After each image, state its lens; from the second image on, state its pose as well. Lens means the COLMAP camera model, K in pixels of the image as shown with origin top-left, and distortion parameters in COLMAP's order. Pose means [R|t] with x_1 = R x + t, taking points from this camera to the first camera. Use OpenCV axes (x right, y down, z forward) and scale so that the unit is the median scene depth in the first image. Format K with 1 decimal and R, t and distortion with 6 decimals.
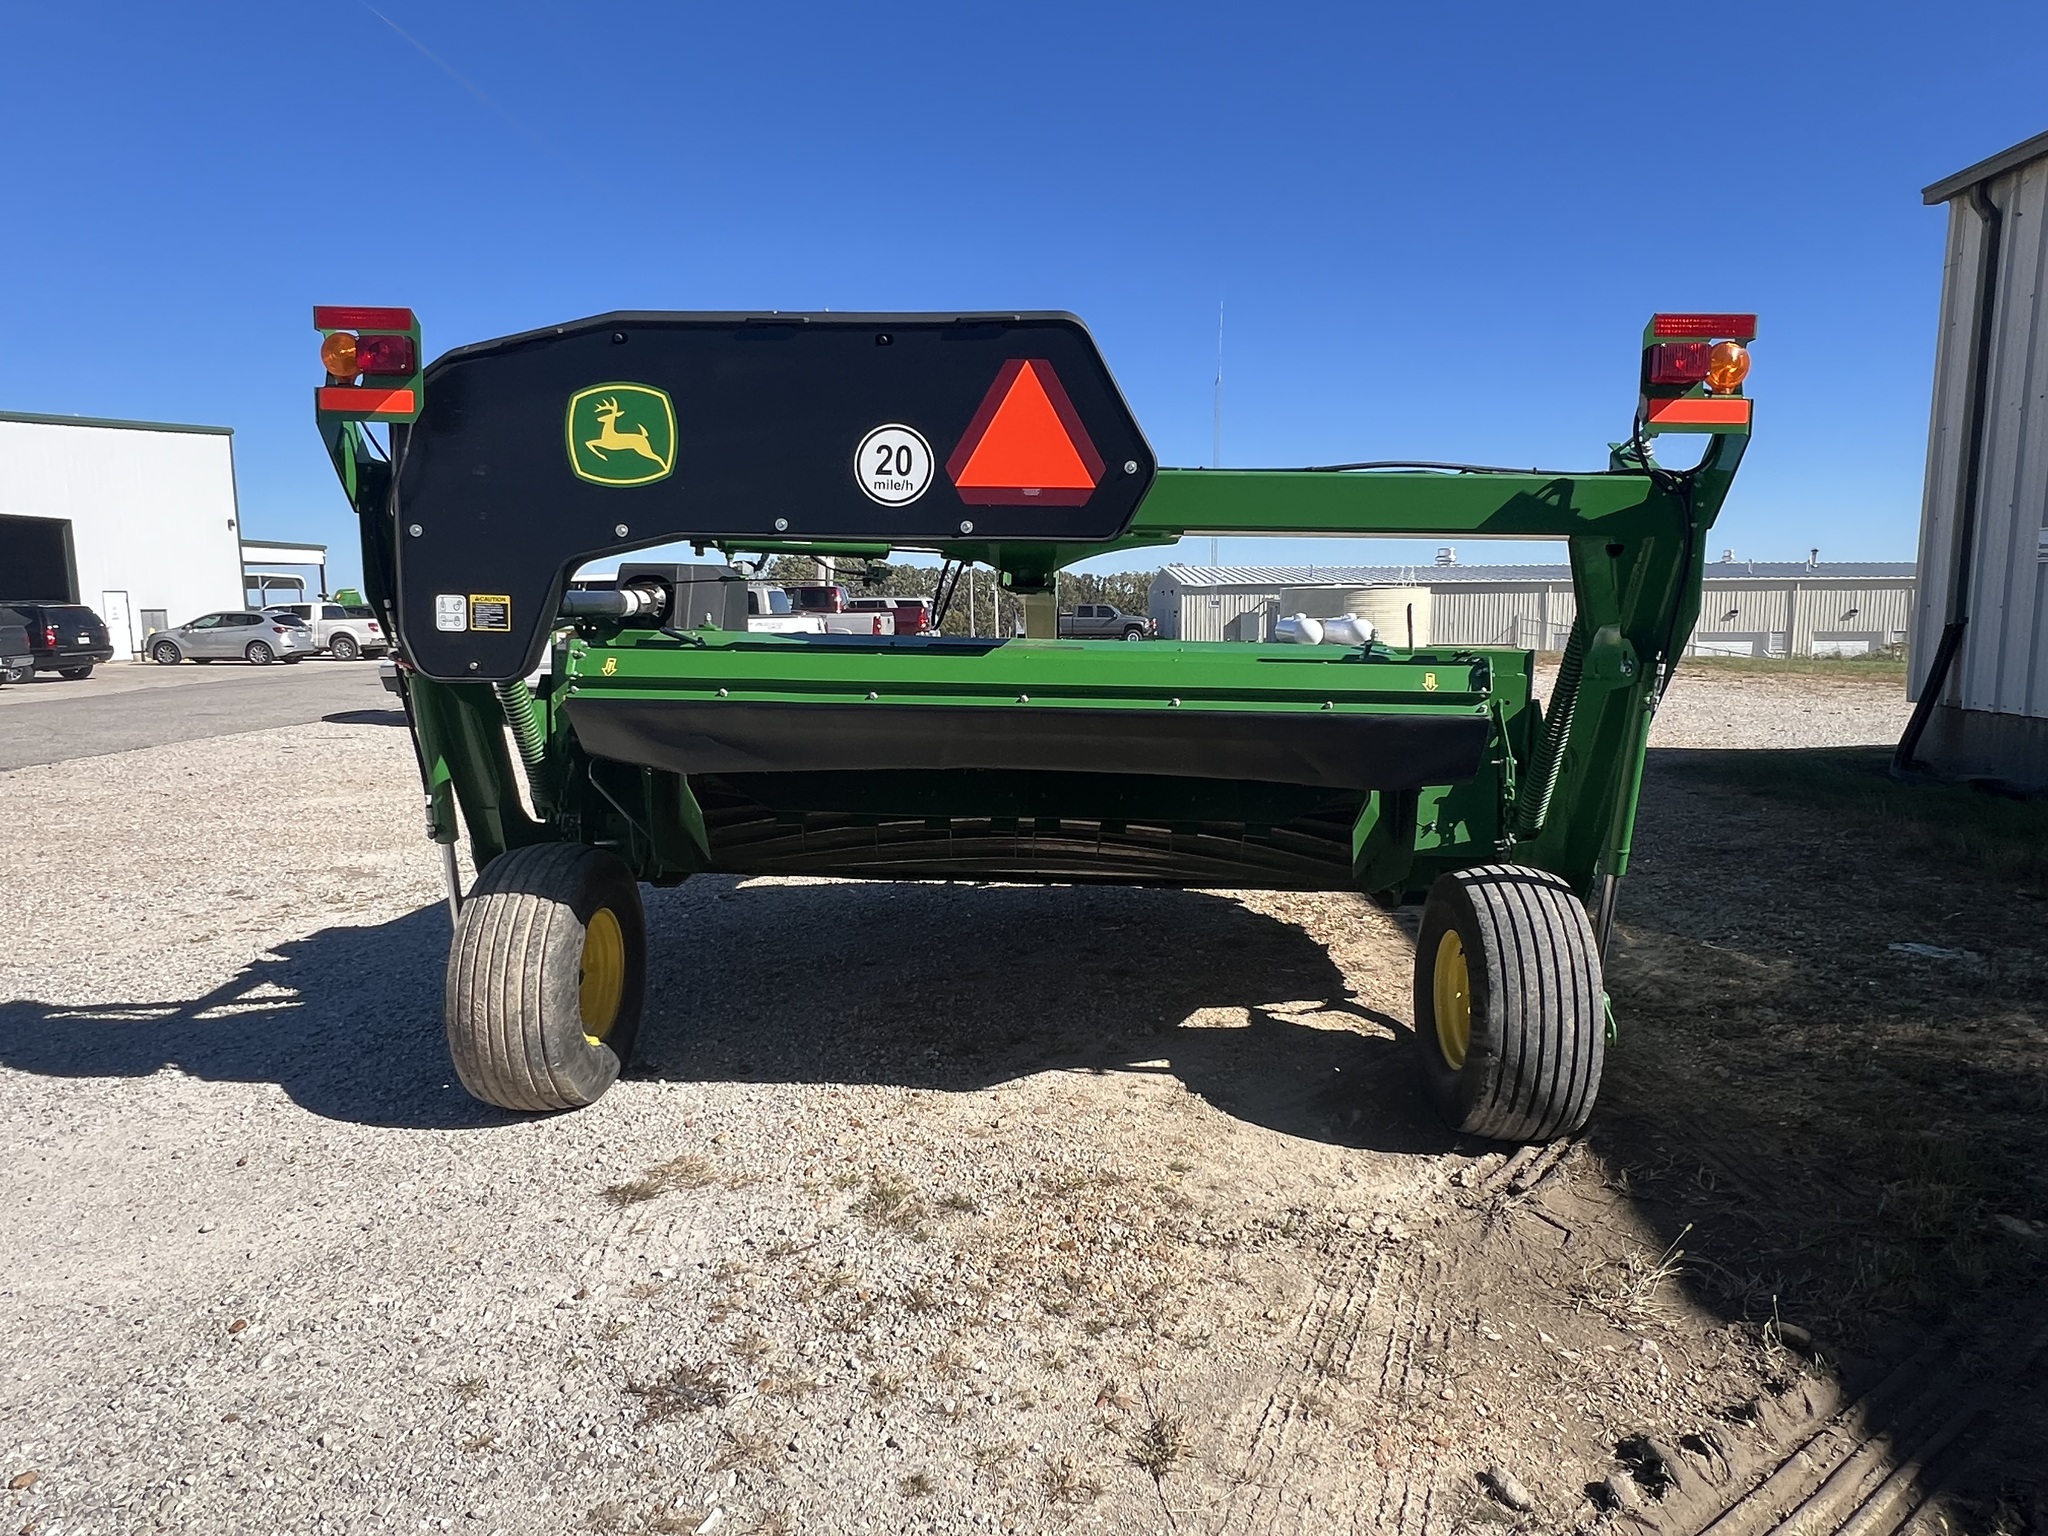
lens RADIAL K [[1227.9, 0, 1027.2], [0, 1227.9, 779.5], [0, 0, 1]] dist [0.000887, -0.002345]
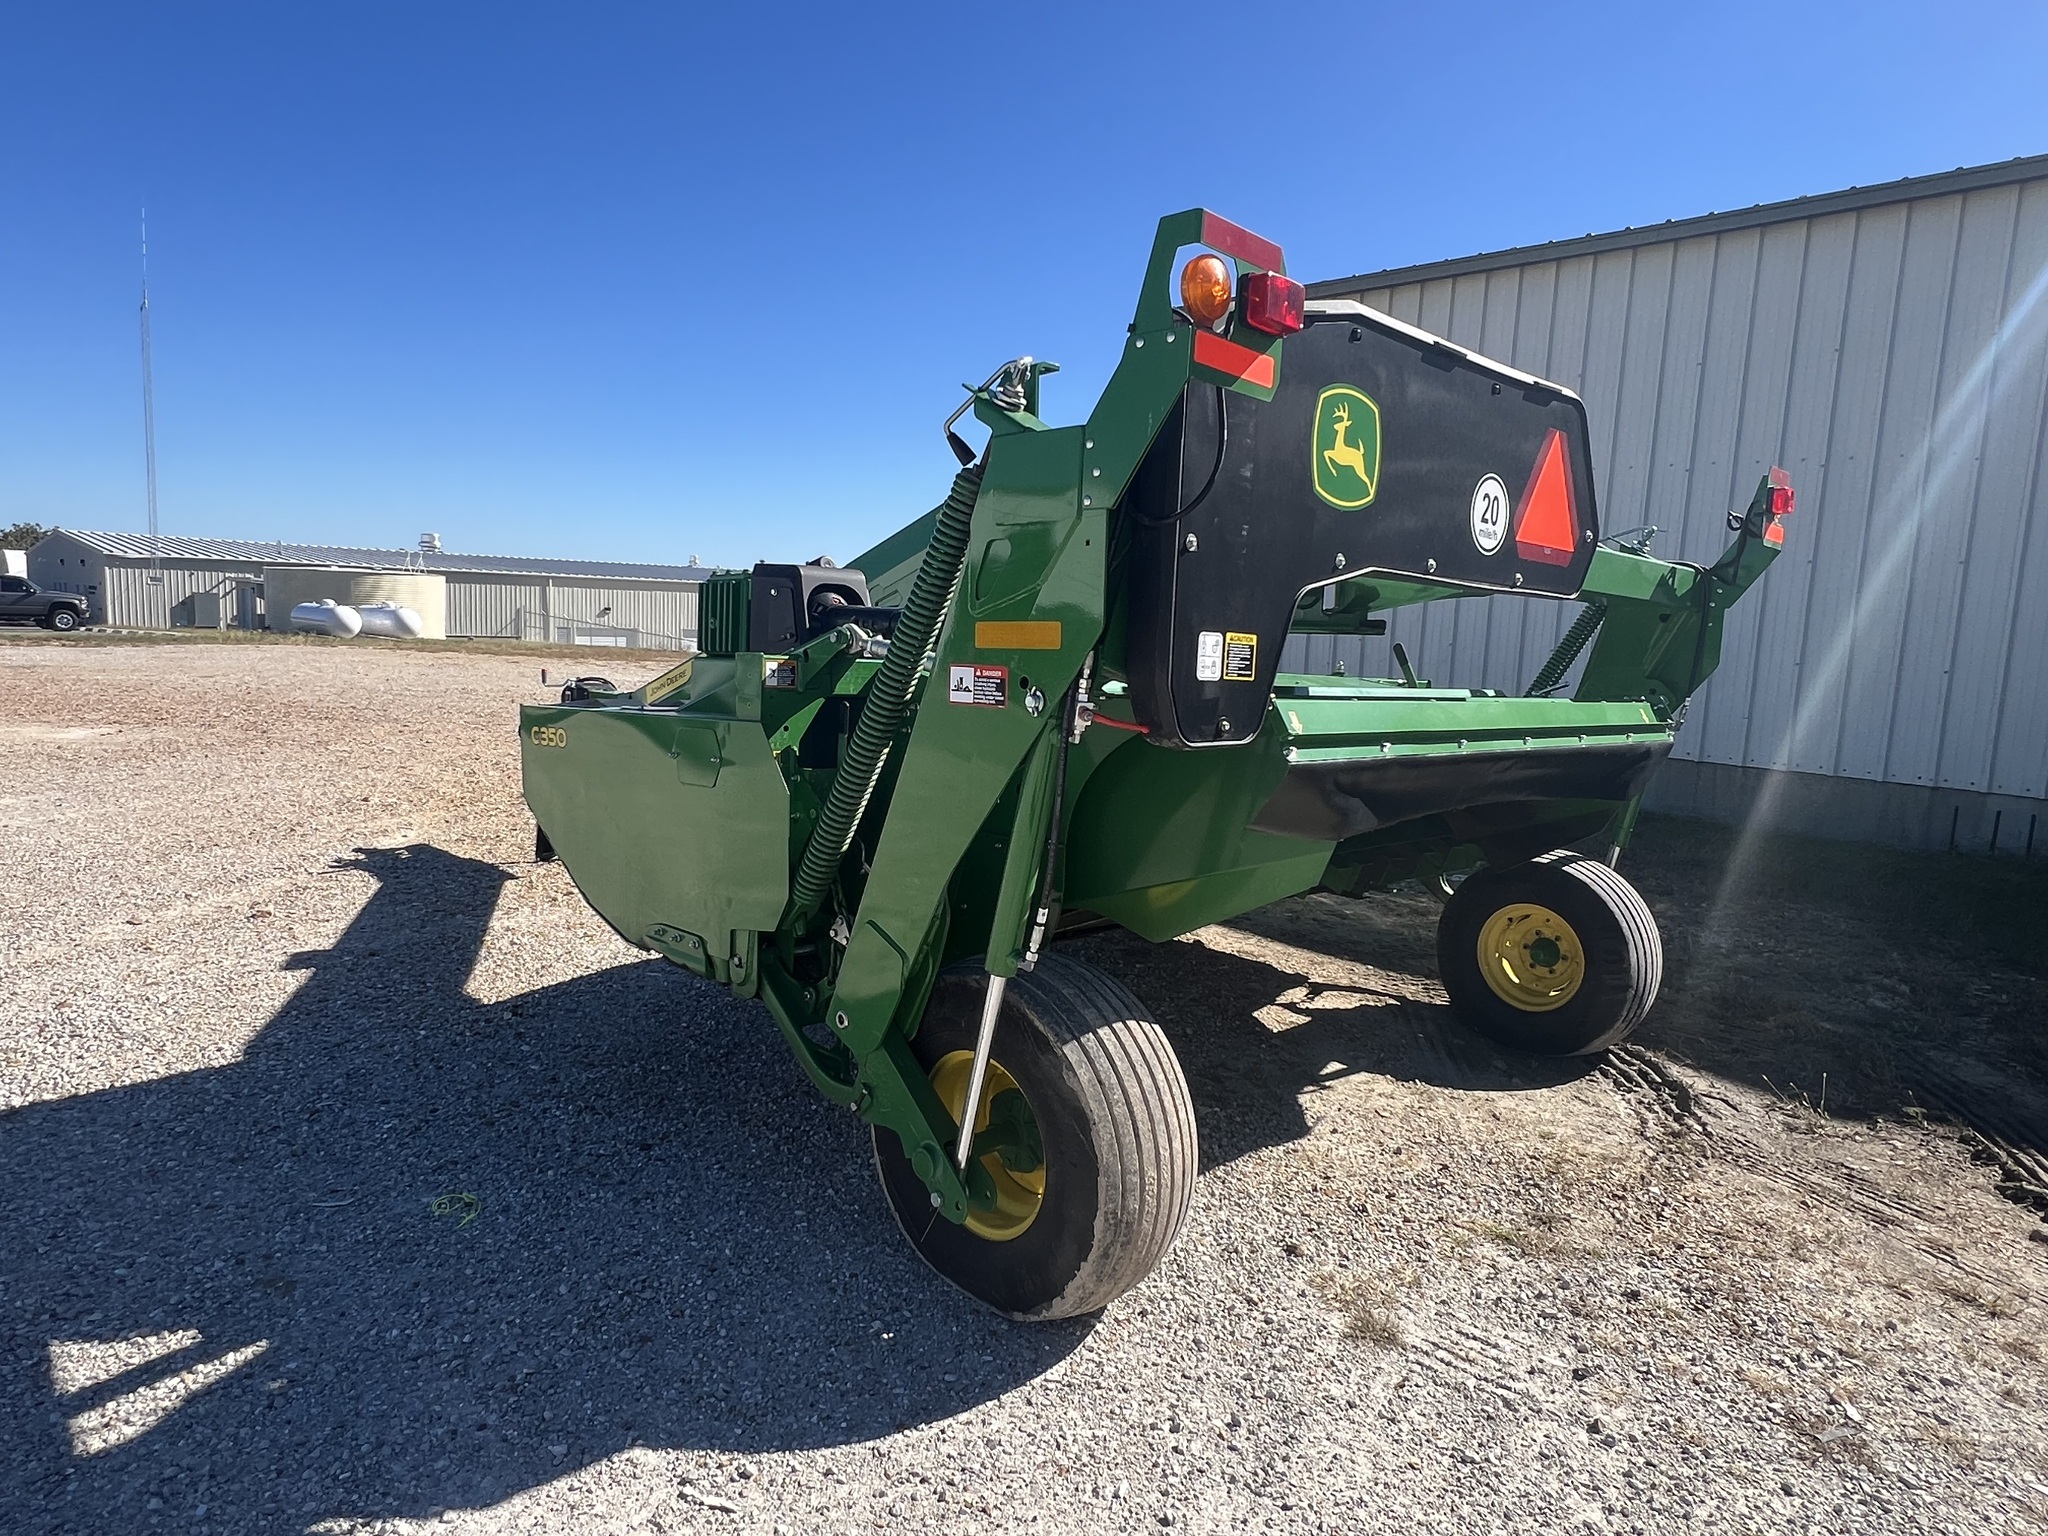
lens RADIAL K [[1227.9, 0, 1015.2], [0, 1227.9, 777.3], [0, 0, 1]] dist [0.000887, -0.002345]
pose [[0.693537, -0.062849, 0.717675, -0.916225], [0.058752, 0.997803, 0.030606, -0.077790], [-0.718022, 0.020938, 0.695706, 0.480290]]
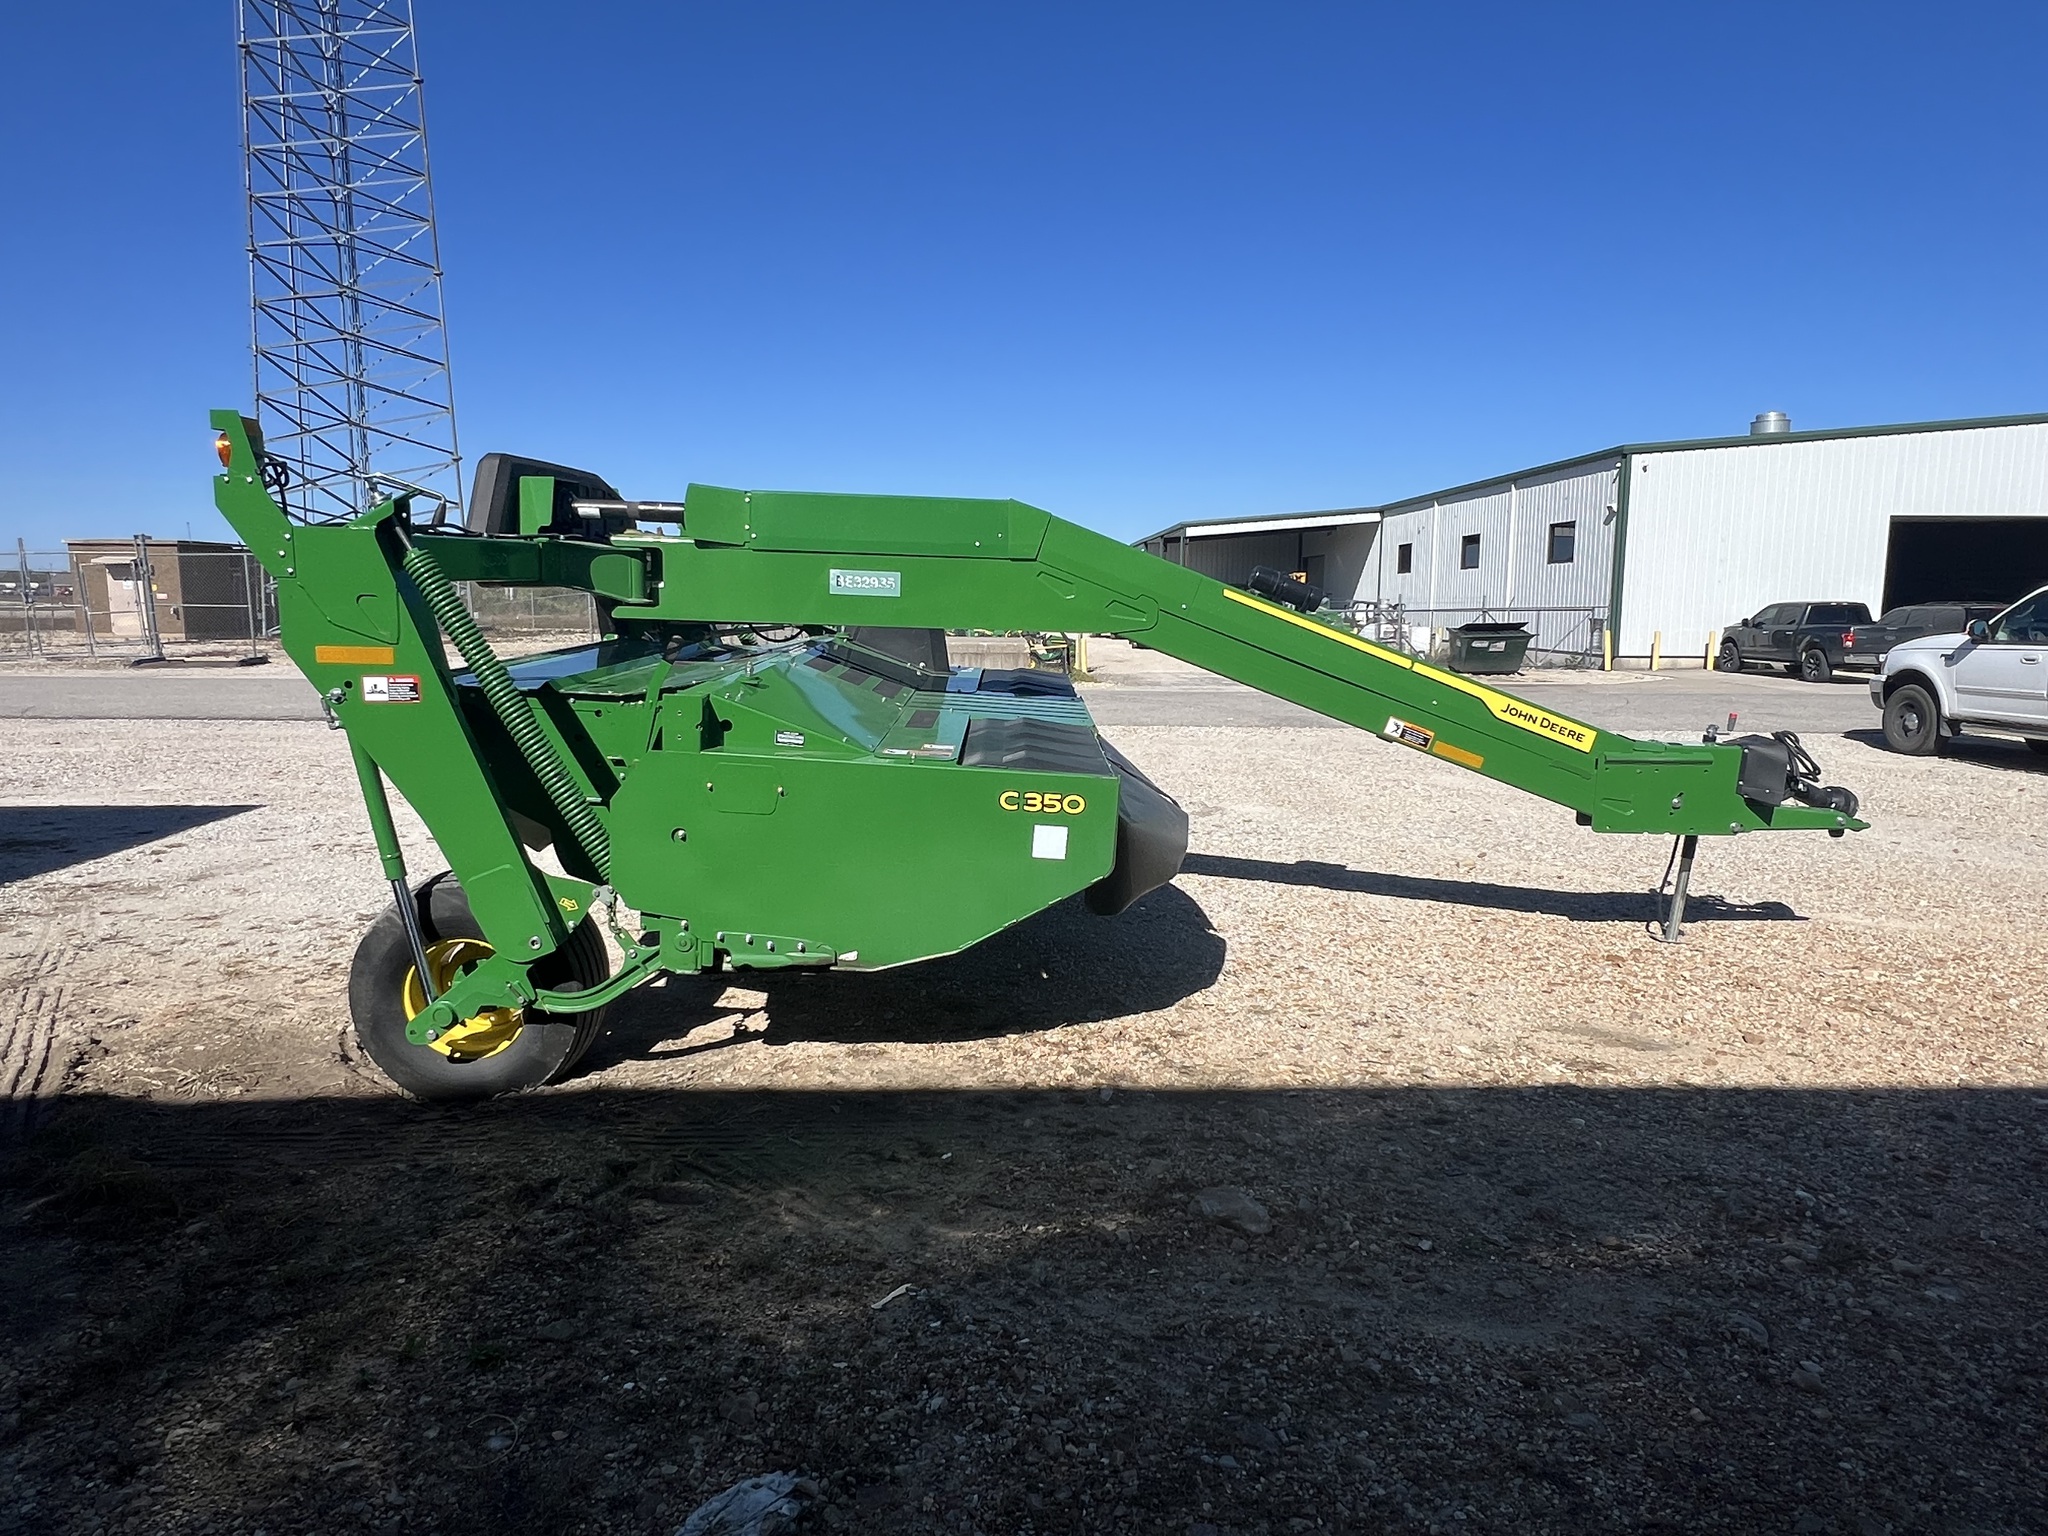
lens RADIAL K [[1227.9, 0, 1030.2], [0, 1227.9, 763.5], [0, 0, 1]] dist [0.000887, -0.002345]
pose [[0.046092, 0.141998, -0.988793, 1.472034], [-0.151573, 0.979378, 0.133580, -0.242548], [0.987371, 0.143717, 0.066665, 1.366095]]
